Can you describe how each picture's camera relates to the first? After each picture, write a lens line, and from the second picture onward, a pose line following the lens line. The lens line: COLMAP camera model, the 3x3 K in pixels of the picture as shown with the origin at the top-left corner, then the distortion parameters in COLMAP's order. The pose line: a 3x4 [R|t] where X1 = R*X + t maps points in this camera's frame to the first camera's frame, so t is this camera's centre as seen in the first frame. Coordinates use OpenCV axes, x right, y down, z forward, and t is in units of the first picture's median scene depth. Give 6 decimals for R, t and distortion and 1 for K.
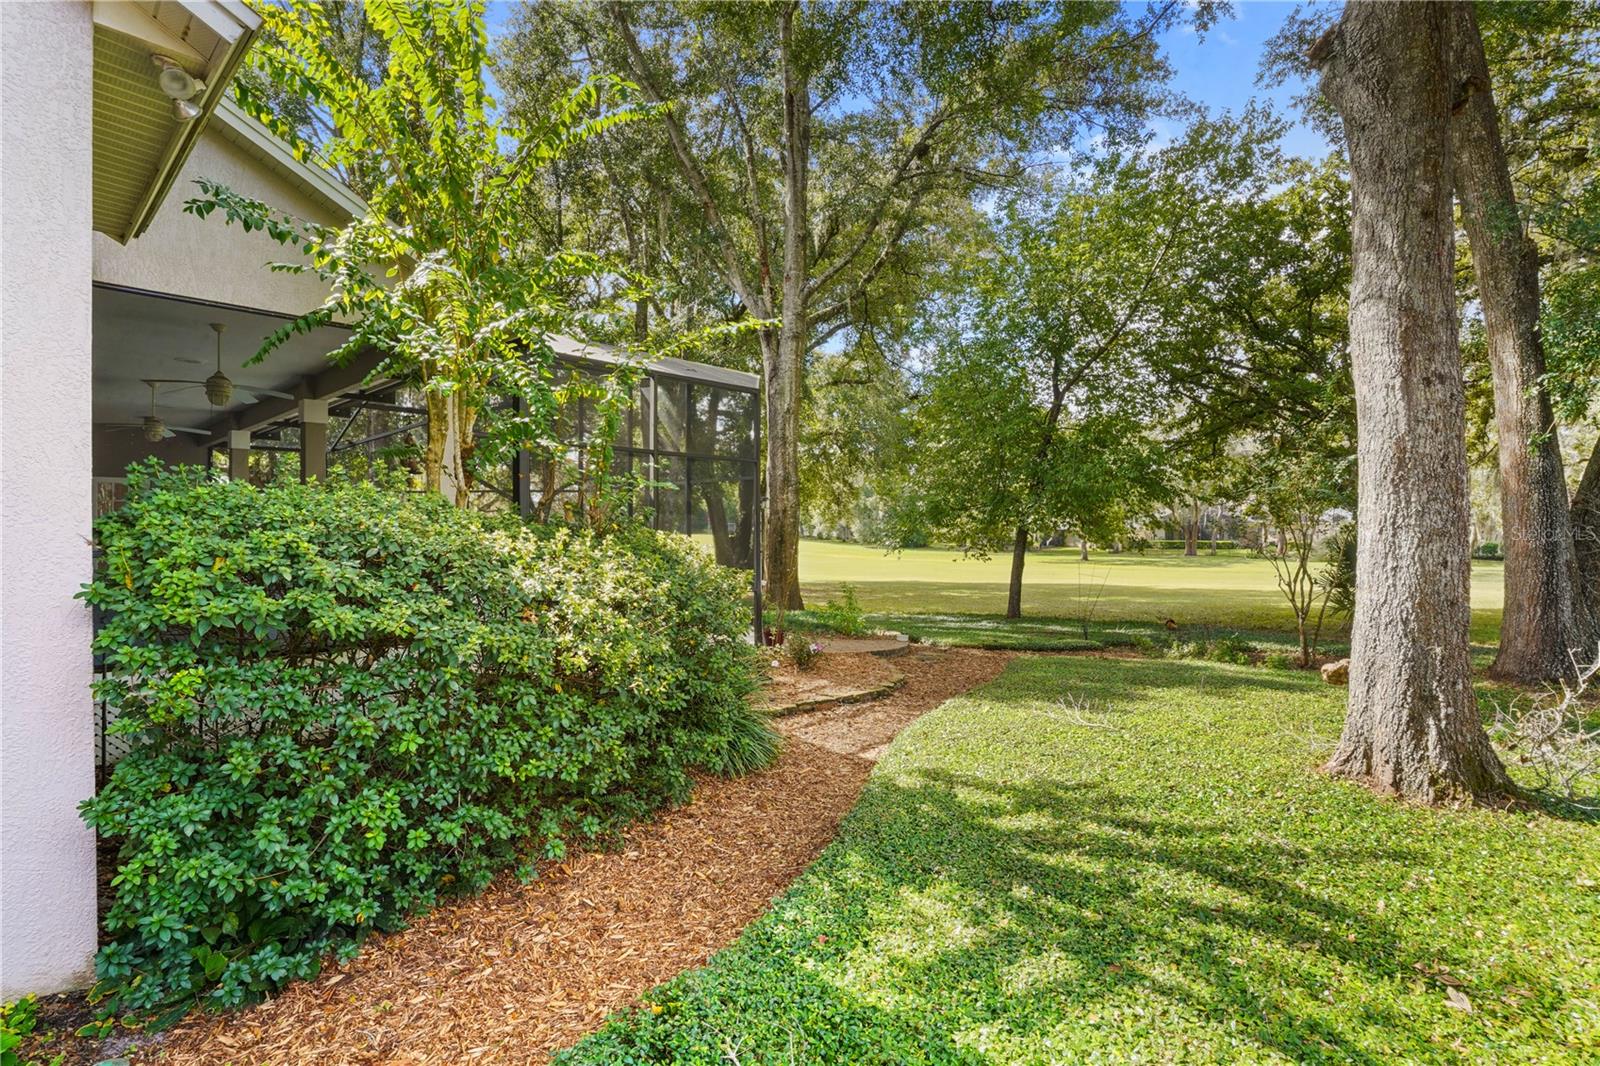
lens RADIAL K [[768.0, 0, 799.0], [0, 768.0, 536.2], [0, 0, 1]] dist [-0.003668, -0.000043]
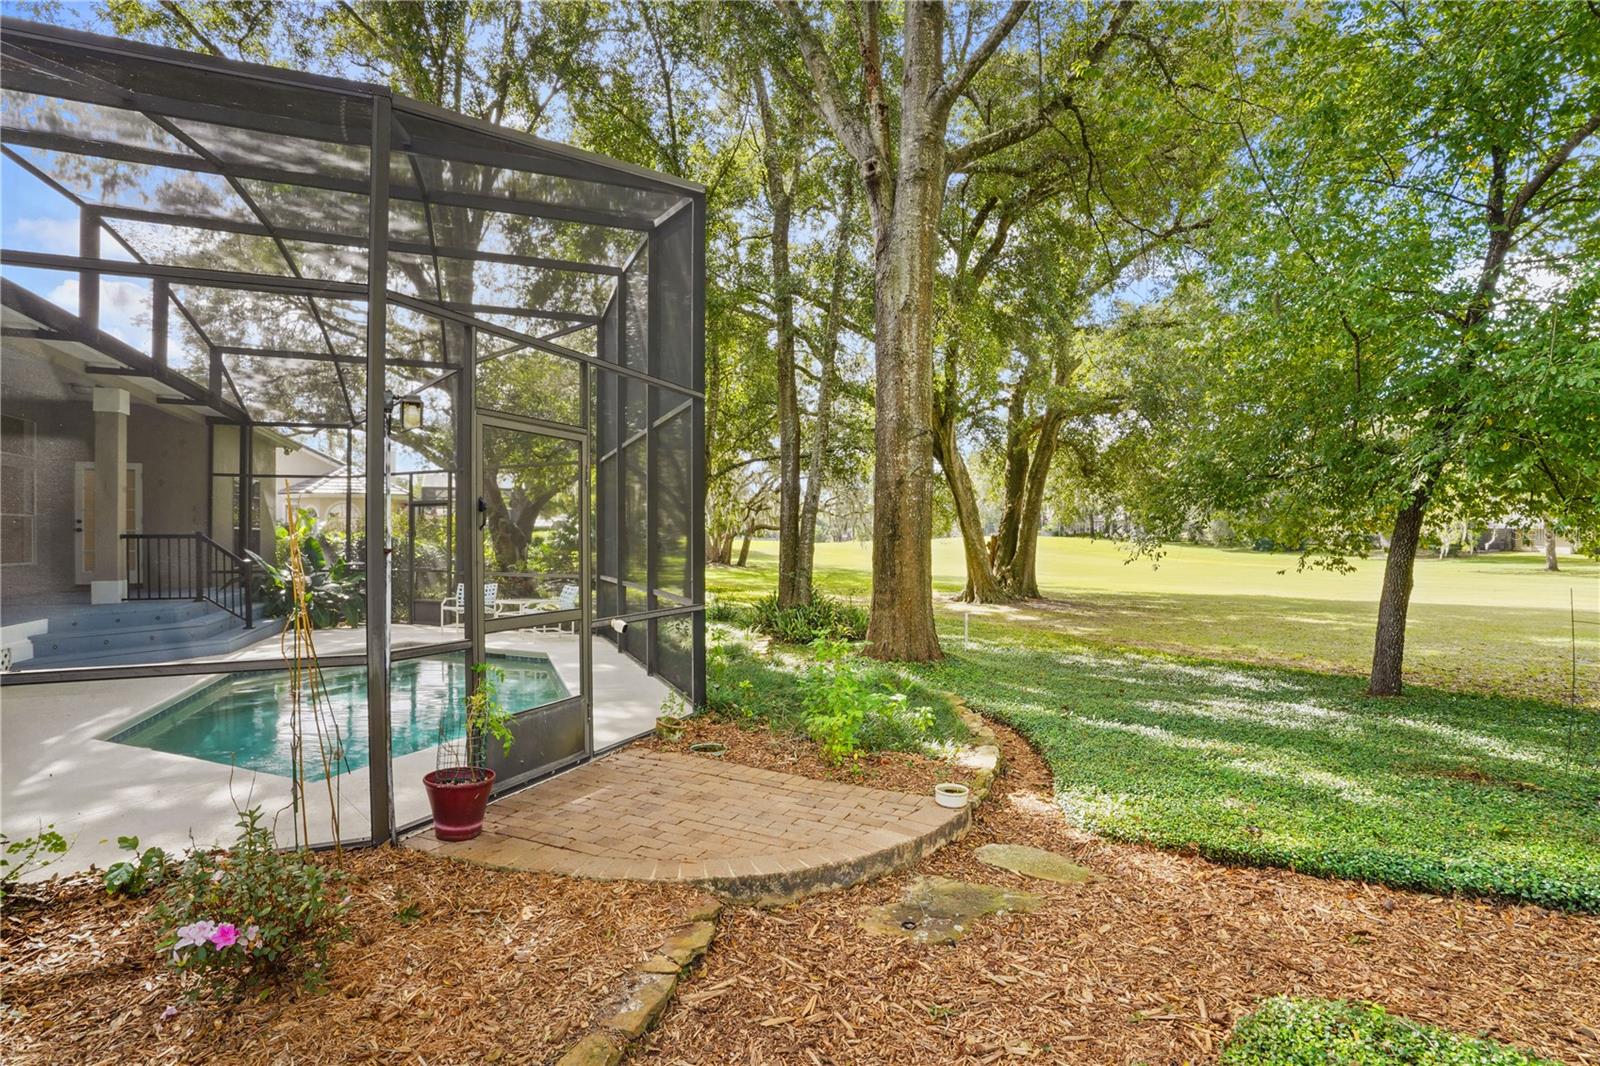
lens RADIAL K [[768.0, 0, 804.6], [0, 768.0, 534.9], [0, 0, 1]] dist [-0.003668, -0.000043]
pose [[0.915422, 0.001603, -0.402491, 0.127297], [-0.002744, 0.999994, -0.002257, 0.008969], [0.402485, 0.003171, 0.915421, 0.372729]]
